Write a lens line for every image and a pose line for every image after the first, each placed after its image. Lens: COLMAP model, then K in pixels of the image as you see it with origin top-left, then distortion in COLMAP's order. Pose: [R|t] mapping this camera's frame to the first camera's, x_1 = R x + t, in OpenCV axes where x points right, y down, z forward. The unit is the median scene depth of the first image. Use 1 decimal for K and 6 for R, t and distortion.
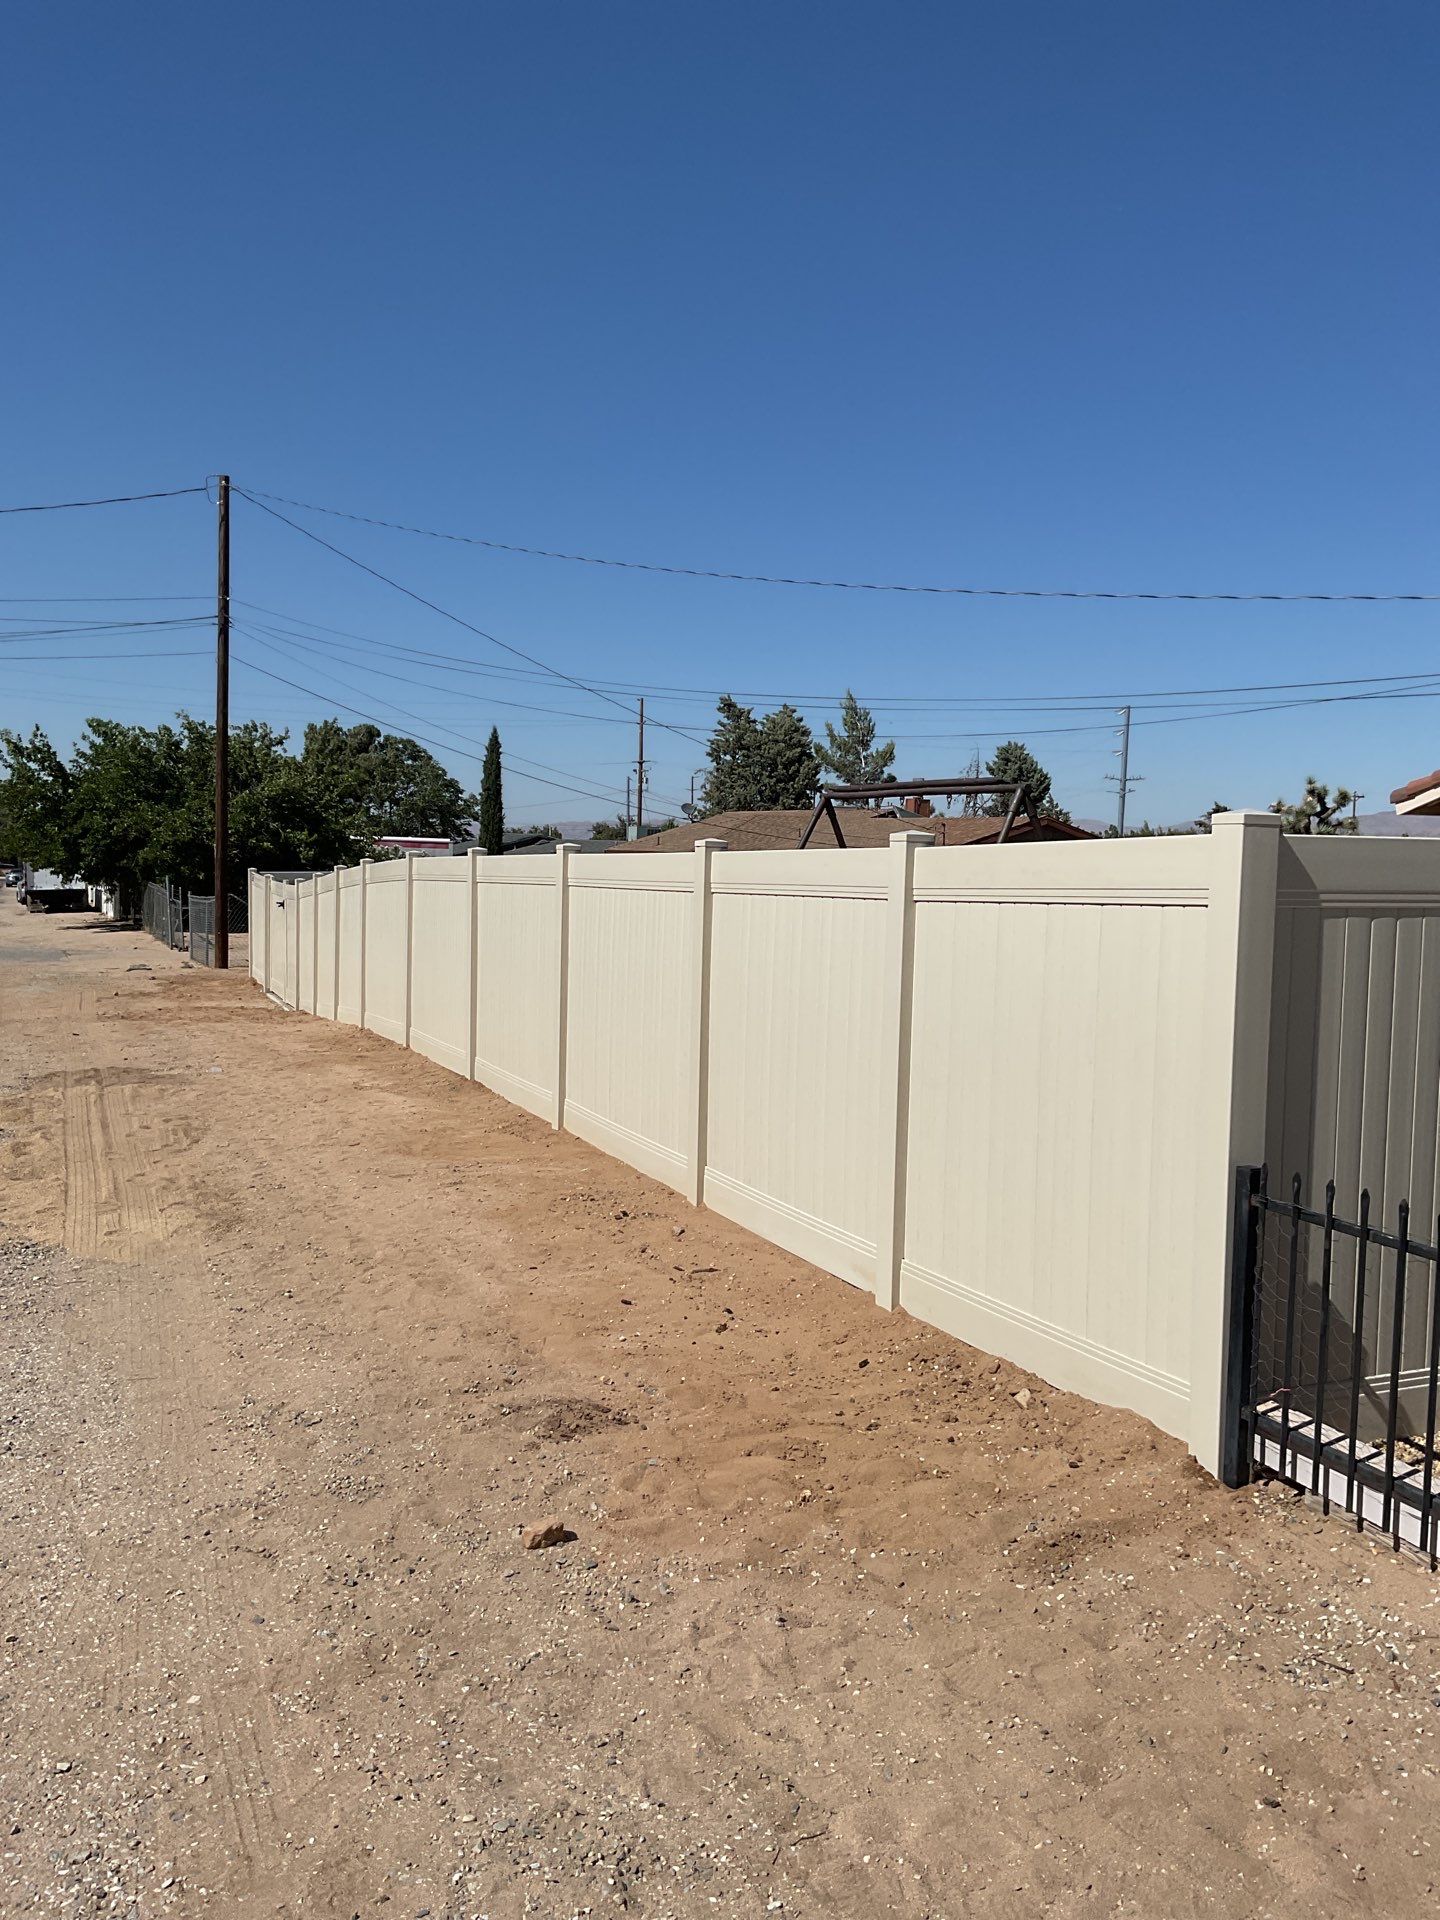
lens RADIAL K [[1591.6, 0, 724.7], [0, 1591.6, 953.3], [0, 0, 1]] dist [0.071190, -0.116452]
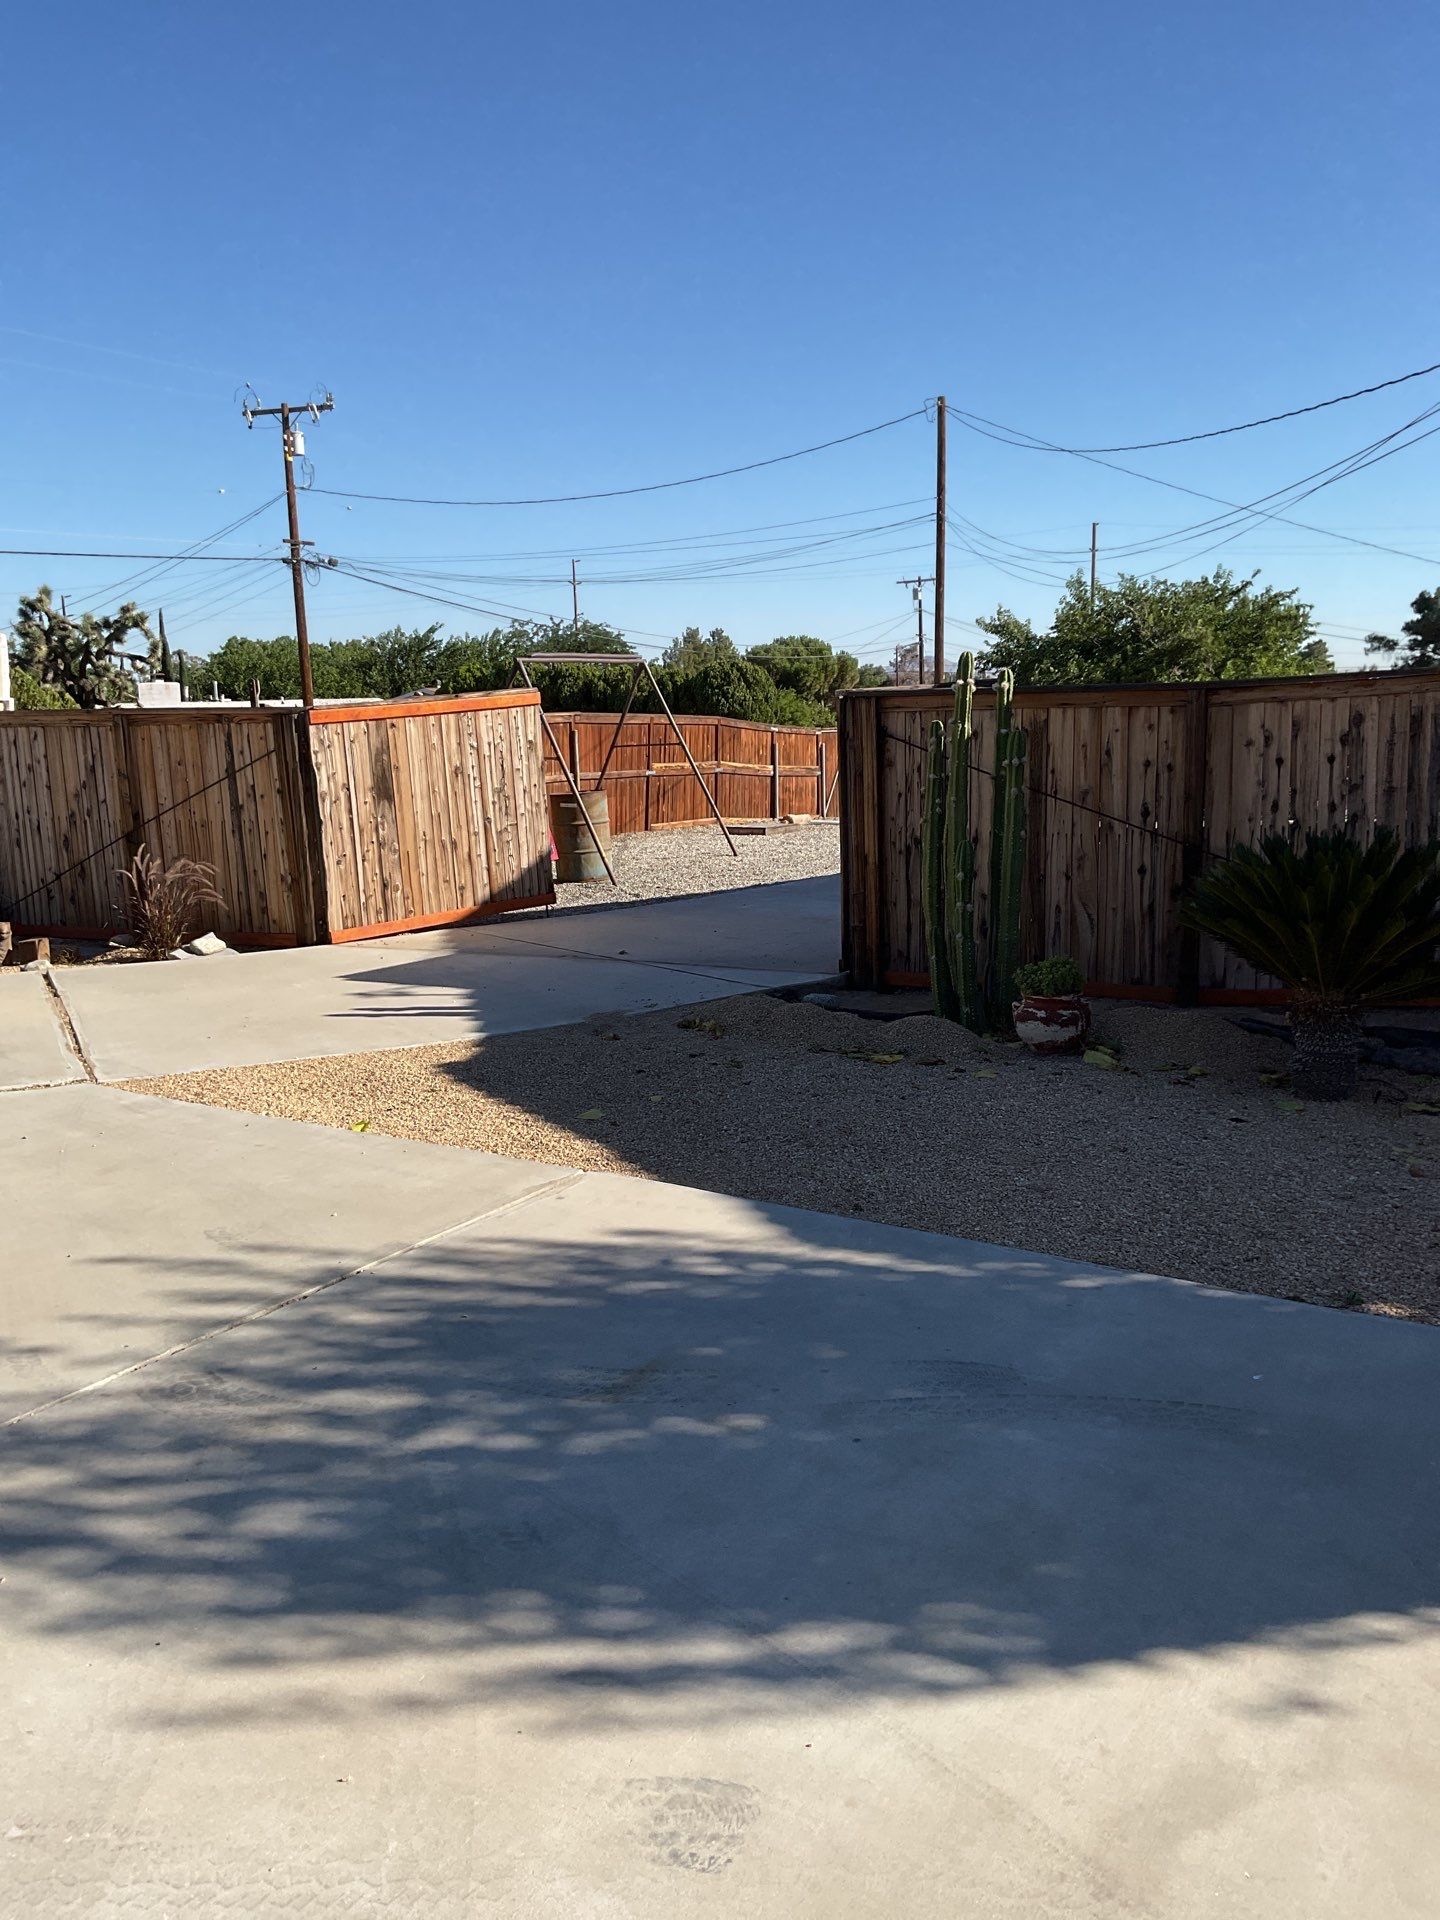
lens RADIAL K [[1591.6, 0, 703.7], [0, 1591.6, 942.7], [0, 0, 1]] dist [0.071190, -0.116452]
pose [[0.685471, 0.071490, -0.724582, 0.202570], [-0.006975, 0.995767, 0.091647, 0.003665], [0.728067, -0.057767, 0.683068, 0.000433]]
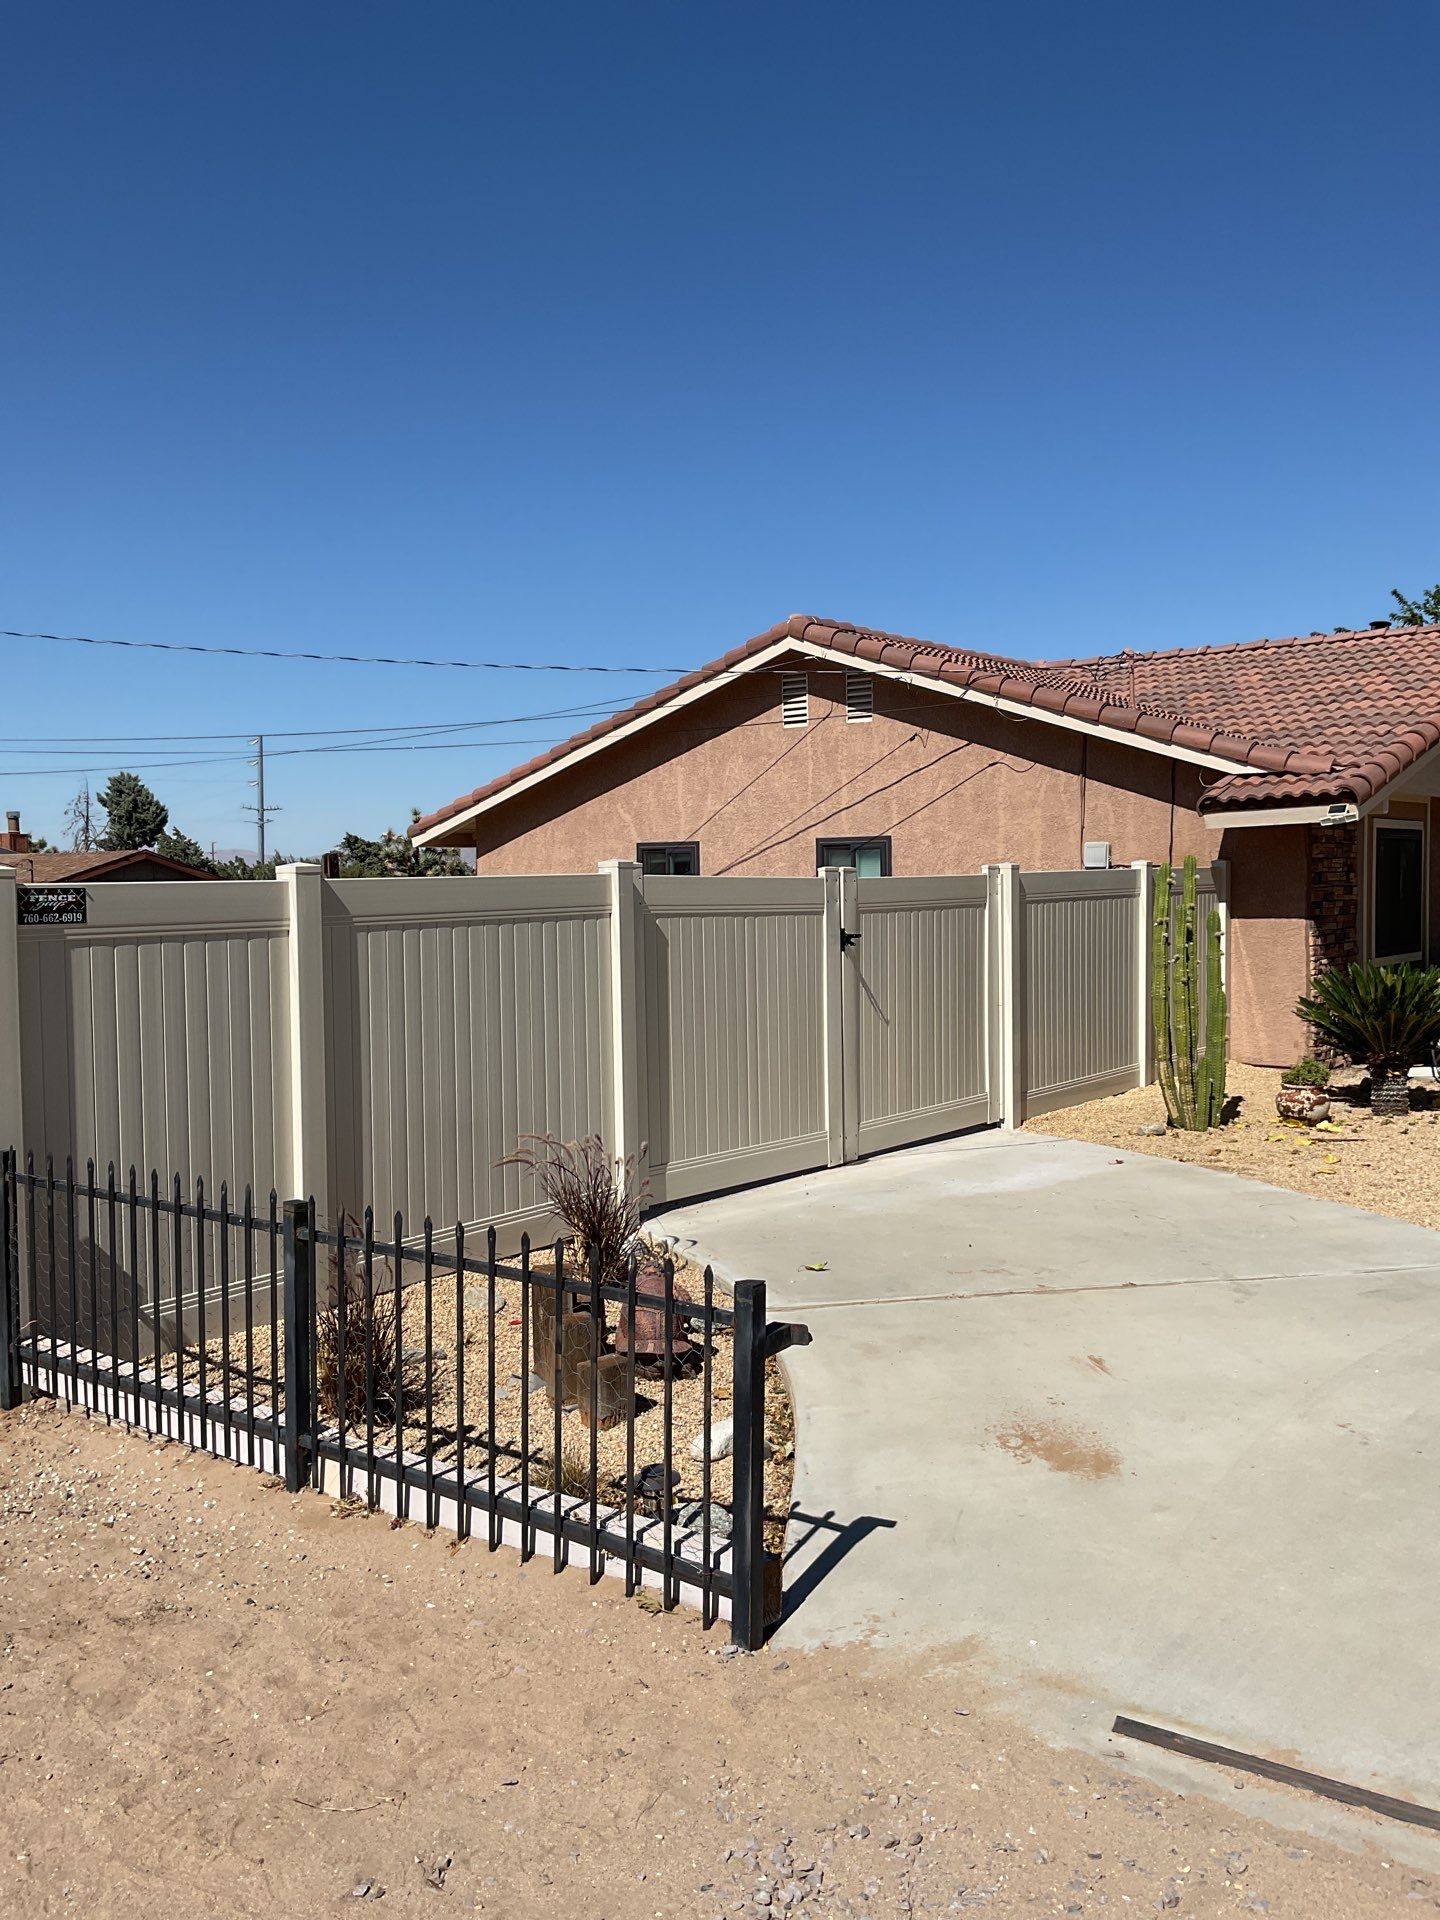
lens RADIAL K [[1591.6, 0, 719.8], [0, 1591.6, 945.0], [0, 0, 1]] dist [0.071190, -0.116452]
pose [[0.870603, -0.051621, 0.489271, 0.013929], [0.062765, 0.998008, -0.006388, 0.000993], [-0.487966, 0.036270, 0.872109, -0.025378]]
